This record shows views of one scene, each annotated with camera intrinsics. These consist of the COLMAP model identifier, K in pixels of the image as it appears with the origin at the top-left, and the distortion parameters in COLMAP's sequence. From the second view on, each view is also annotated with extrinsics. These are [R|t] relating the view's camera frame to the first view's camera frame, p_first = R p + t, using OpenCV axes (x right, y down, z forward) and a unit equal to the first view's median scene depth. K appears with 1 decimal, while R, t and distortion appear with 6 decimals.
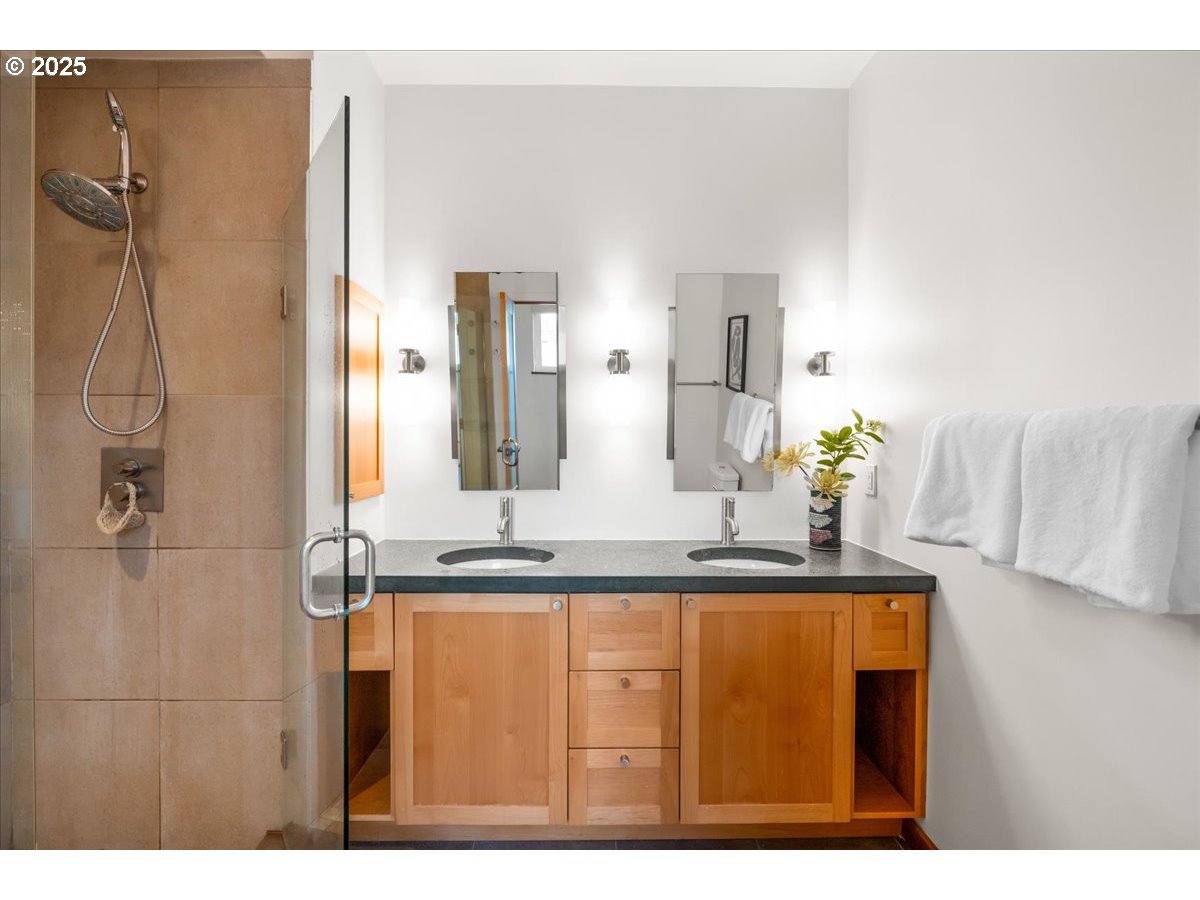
lens RADIAL K [[526.7, 0, 597.8], [0, 526.7, 443.9], [0, 0, 1]] dist [-0.005788, -0.000315]
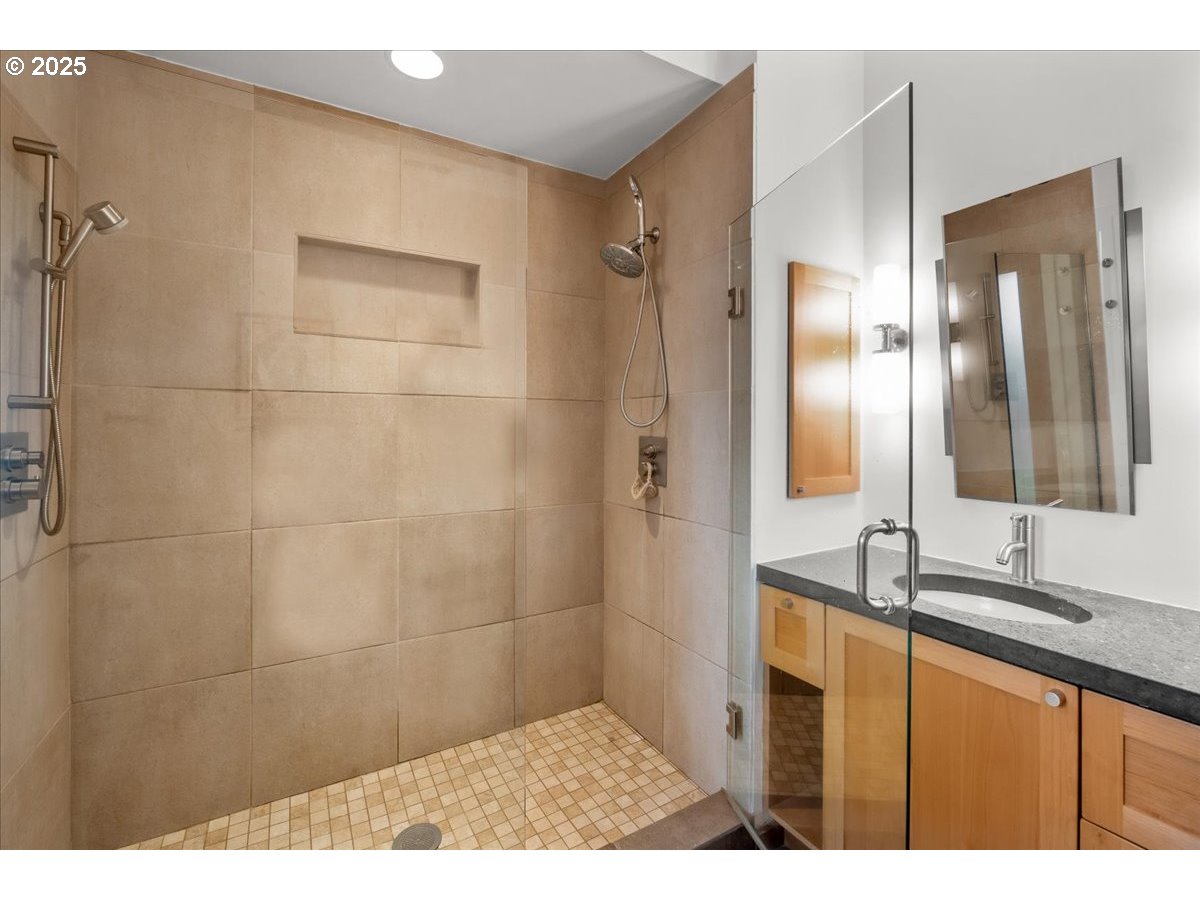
lens RADIAL K [[526.7, 0, 593.8], [0, 526.7, 428.1], [0, 0, 1]] dist [-0.005788, -0.000315]
pose [[0.488872, -0.002721, -0.872351, 0.196231], [-0.009767, 0.999915, -0.008592, -0.000398], [0.872301, 0.012721, 0.488804, 0.222515]]
